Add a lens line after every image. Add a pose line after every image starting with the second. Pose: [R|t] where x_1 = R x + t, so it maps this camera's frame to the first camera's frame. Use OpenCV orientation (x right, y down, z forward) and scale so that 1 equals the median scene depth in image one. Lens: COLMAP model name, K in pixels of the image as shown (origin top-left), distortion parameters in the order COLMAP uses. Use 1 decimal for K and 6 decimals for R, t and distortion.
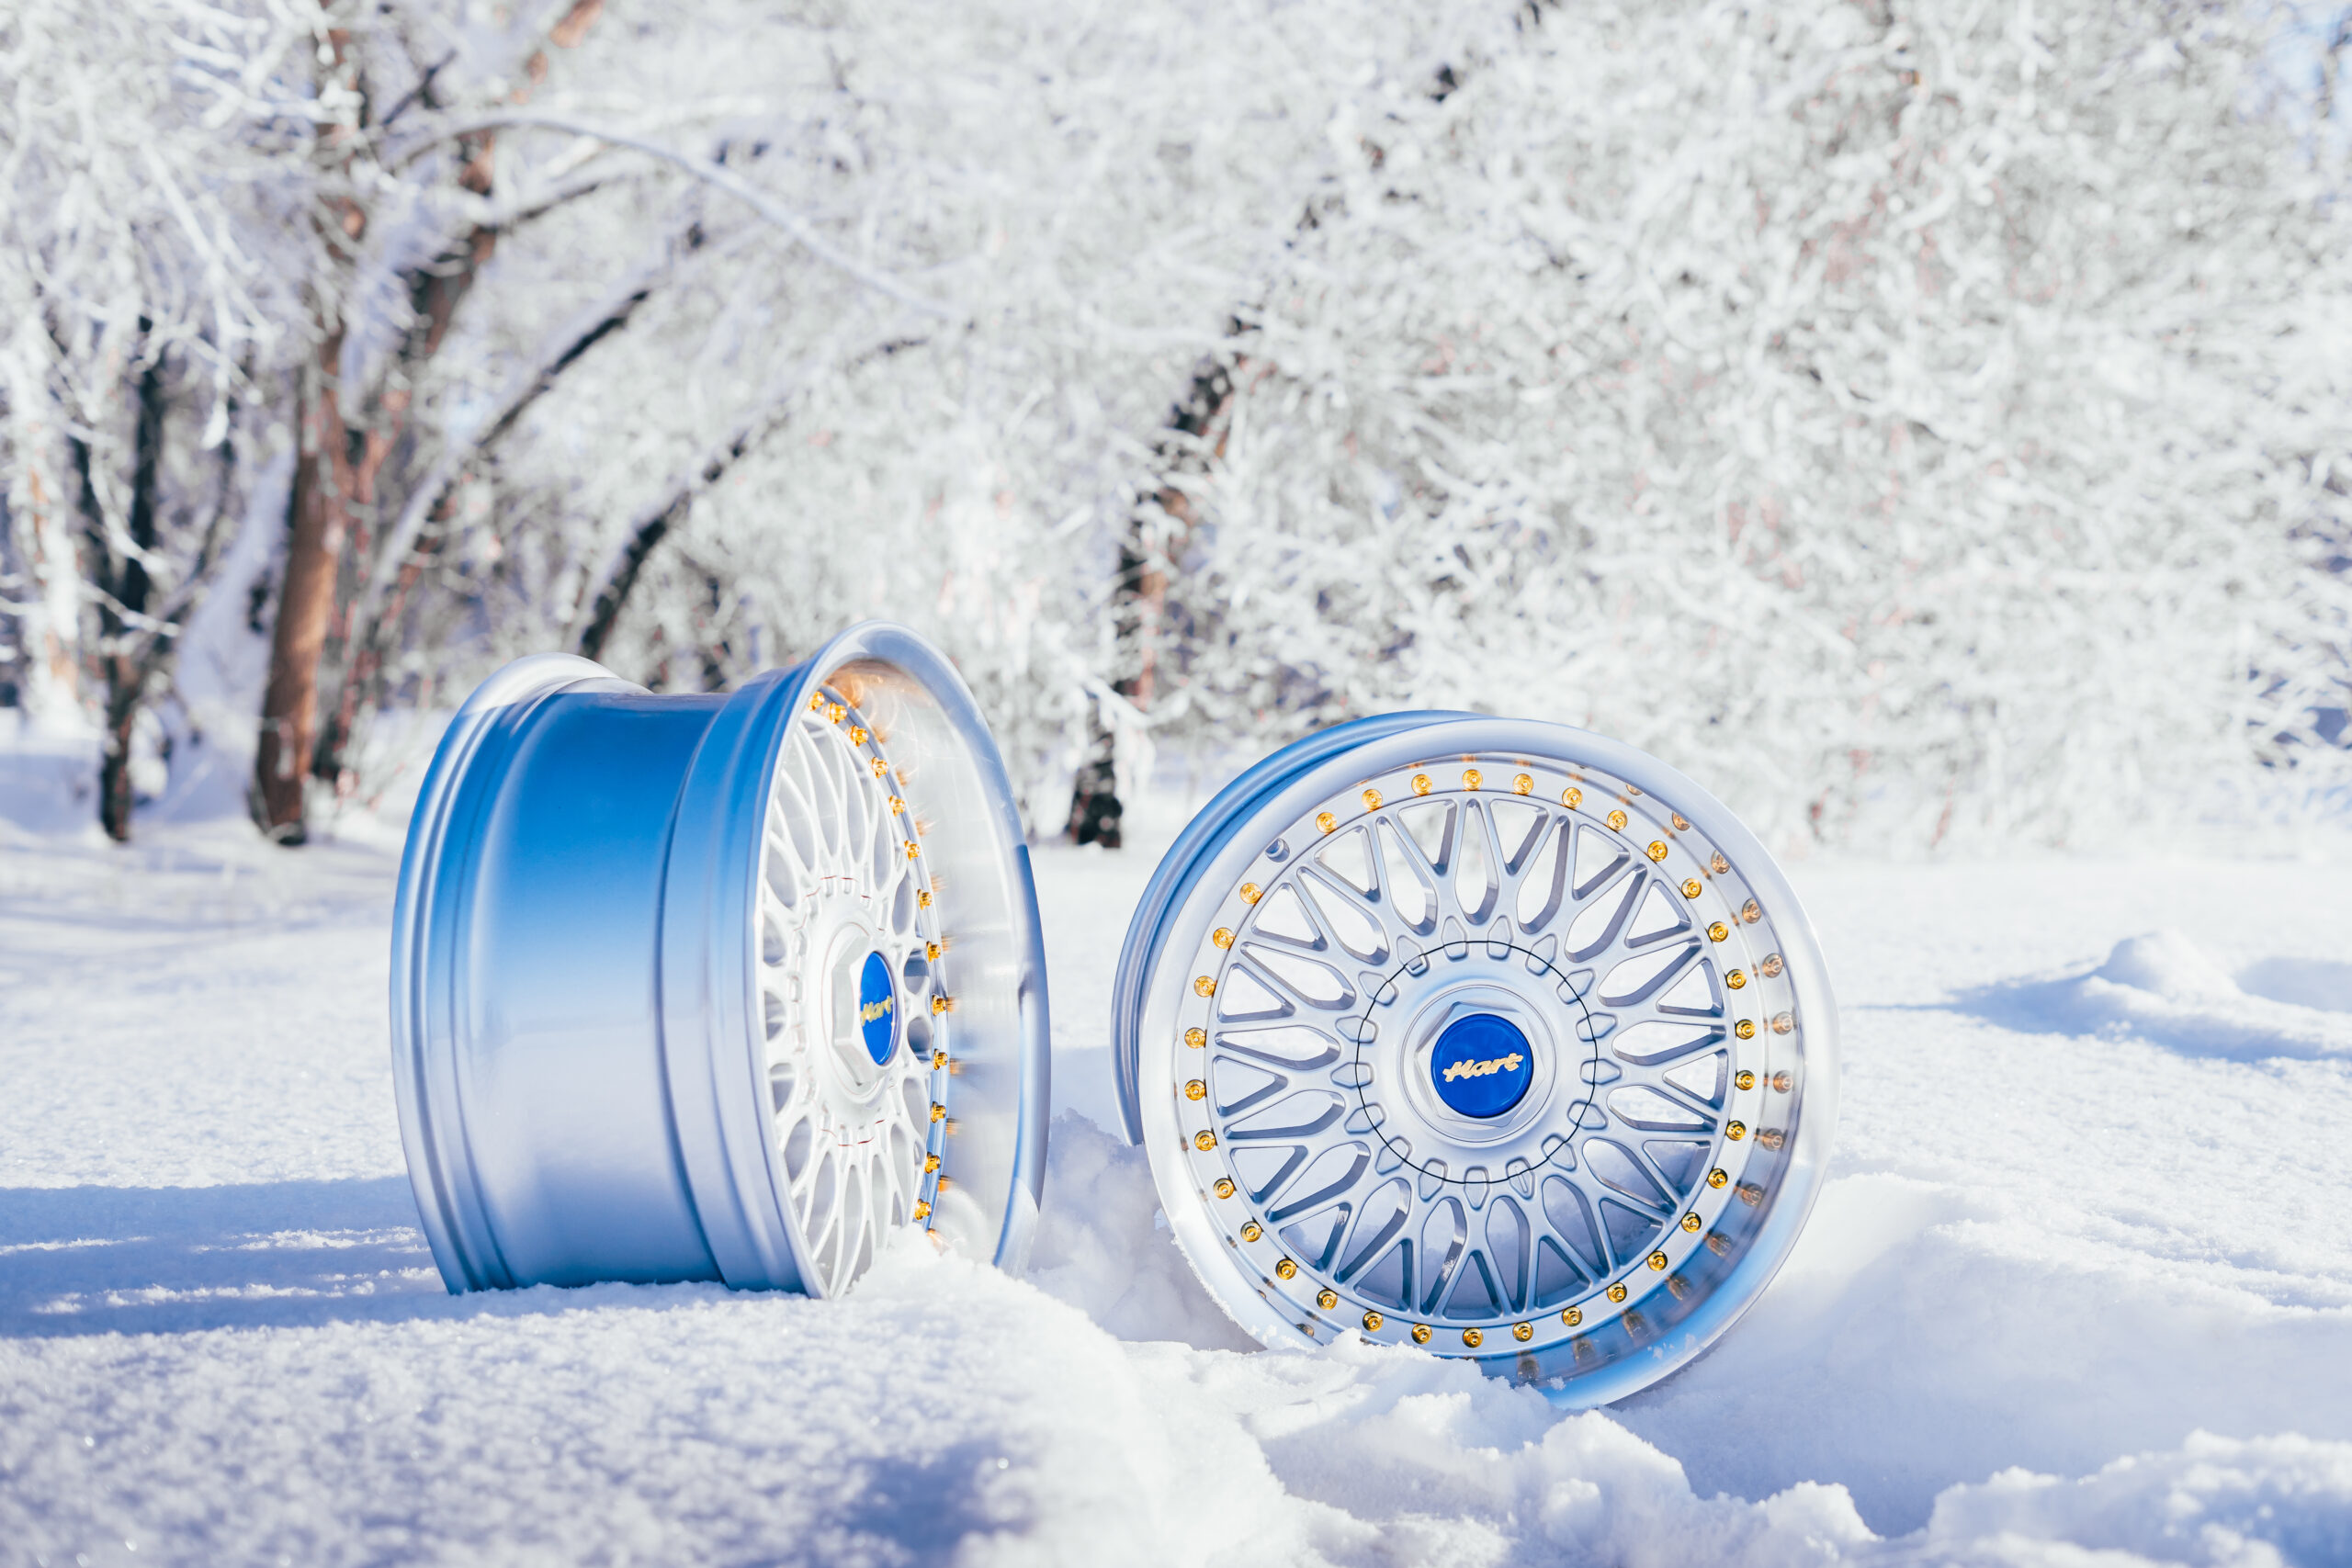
lens RADIAL K [[3715.6, 0, 1236.2], [0, 3715.6, 776.7], [0, 0, 1]] dist [-0.034696, 0.000000]
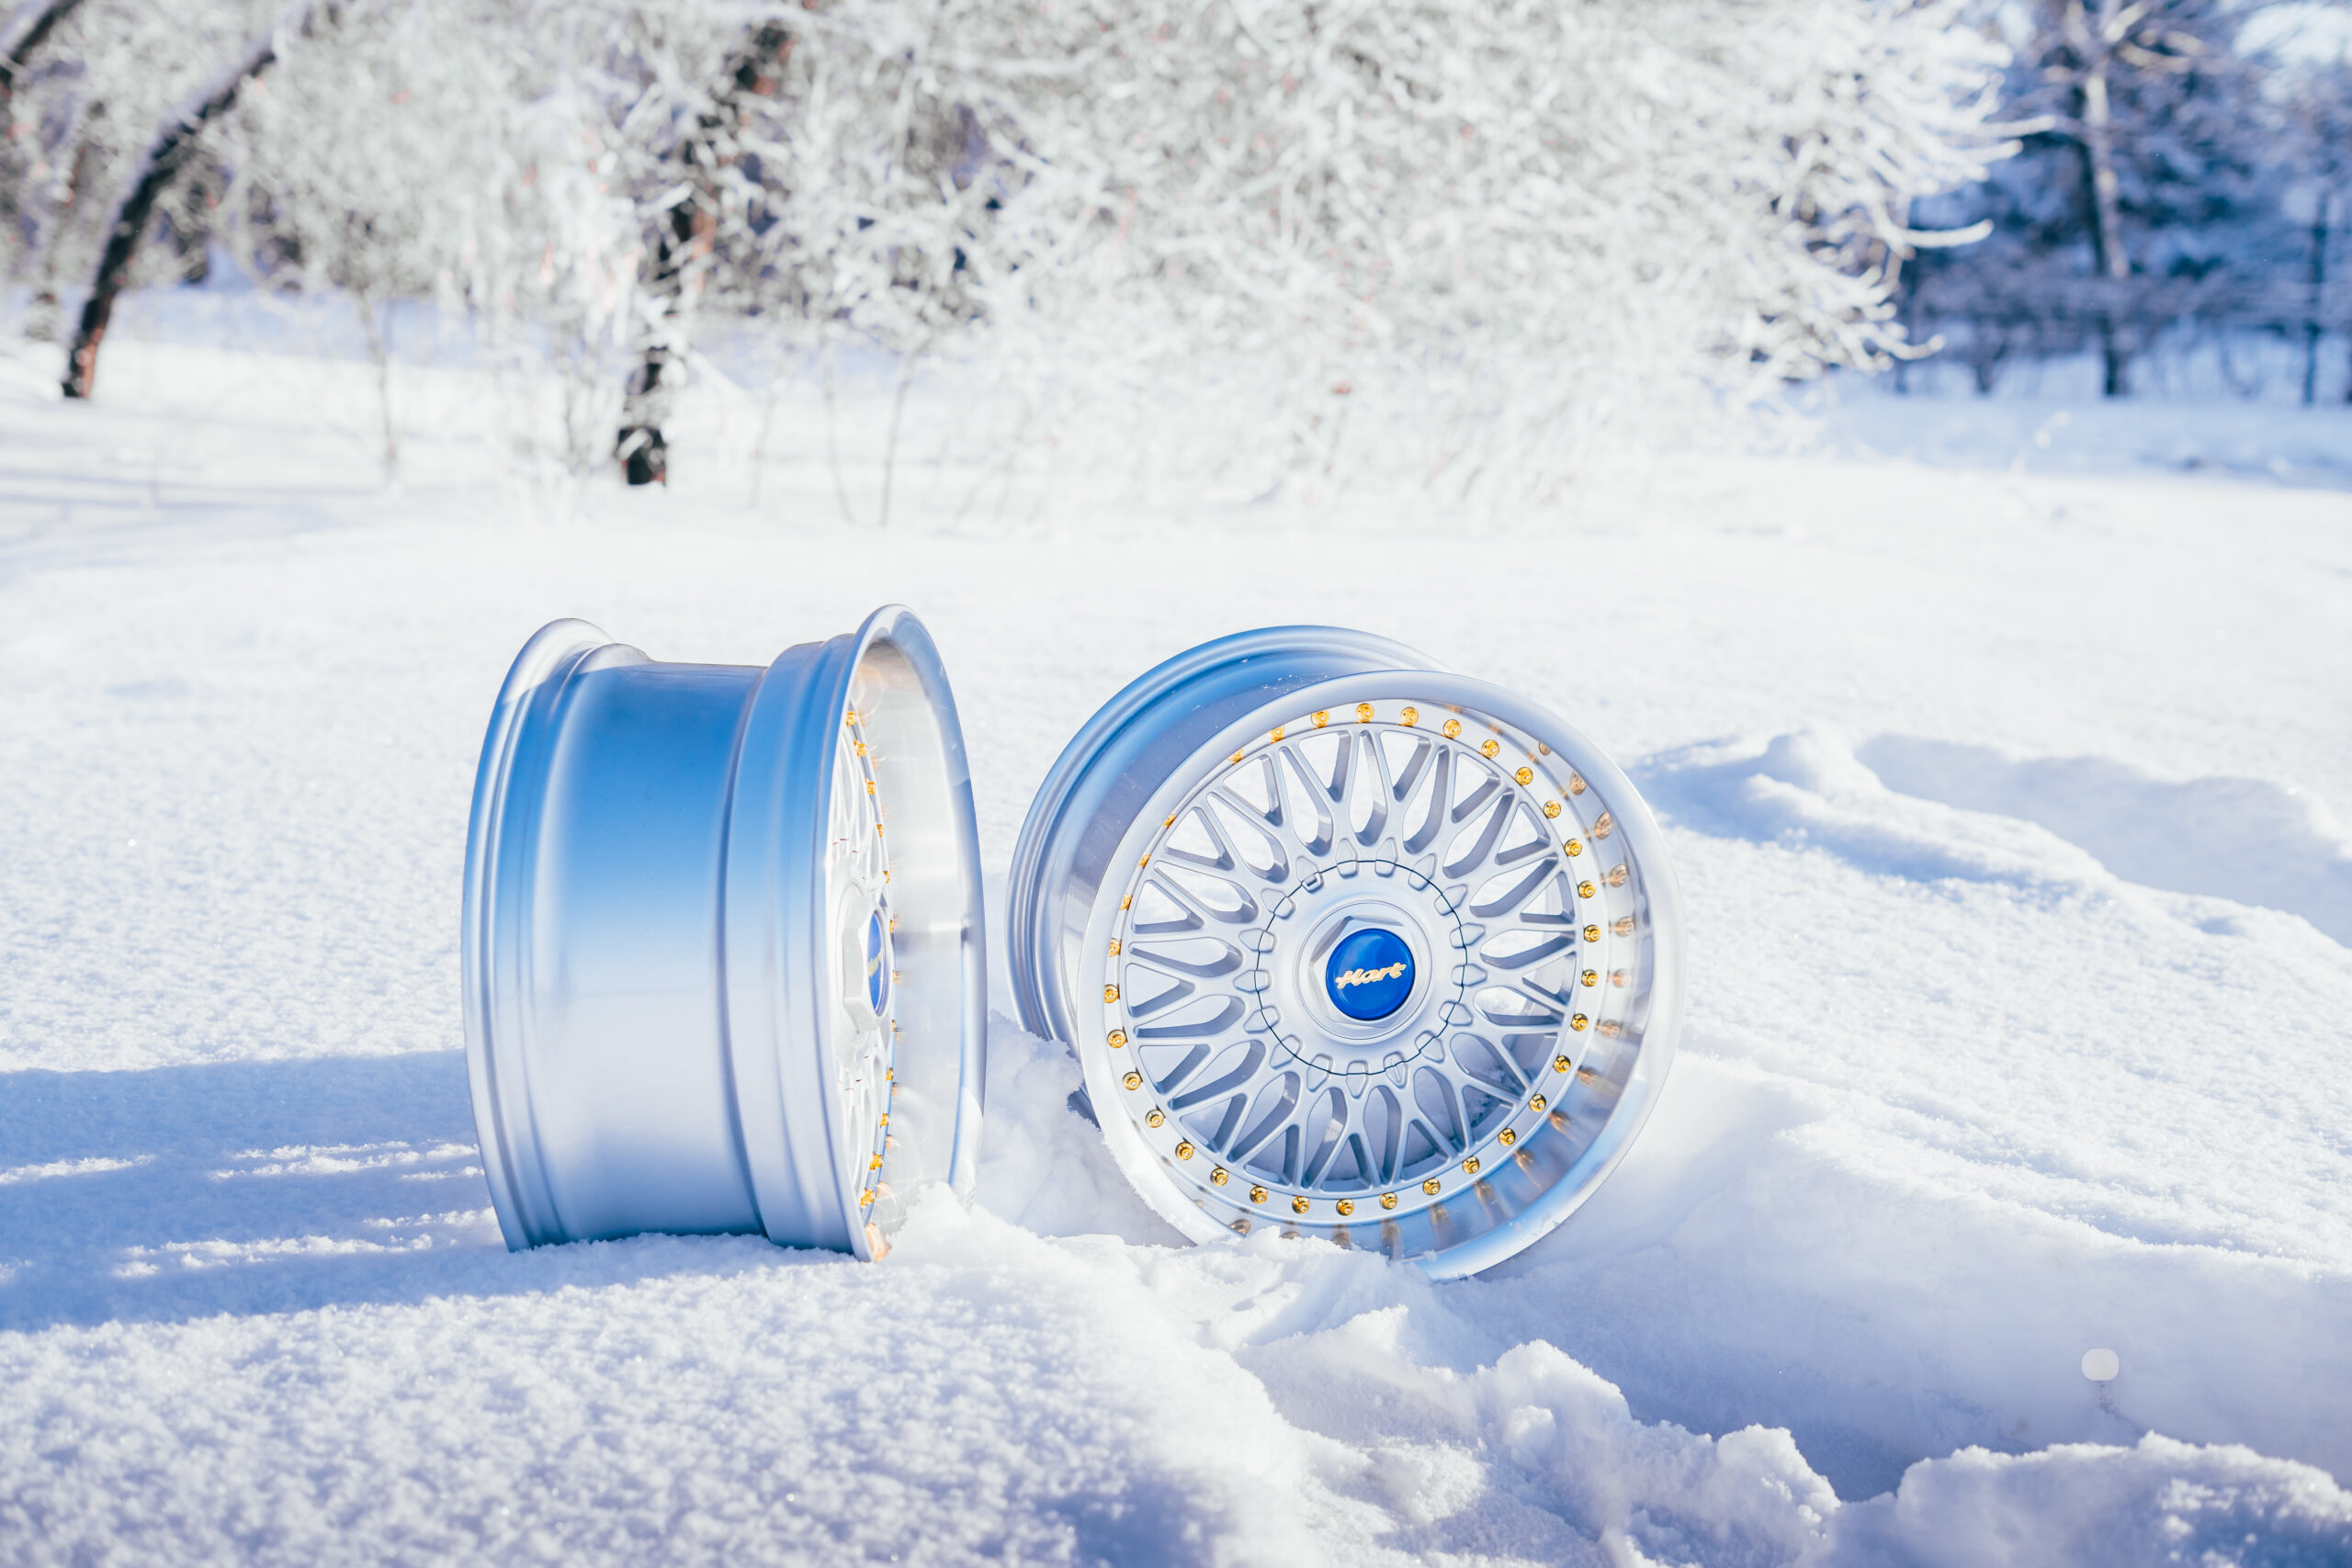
lens RADIAL K [[3557.7, 0, 1190.0], [0, 3557.7, 772.8], [0, 0, 1]] dist [-0.030727, 0.000000]
pose [[0.986741, 0.007428, 0.162132, -0.157326], [-0.029371, 0.990631, 0.133367, -0.120054], [-0.159623, -0.136361, 0.977715, -0.018677]]
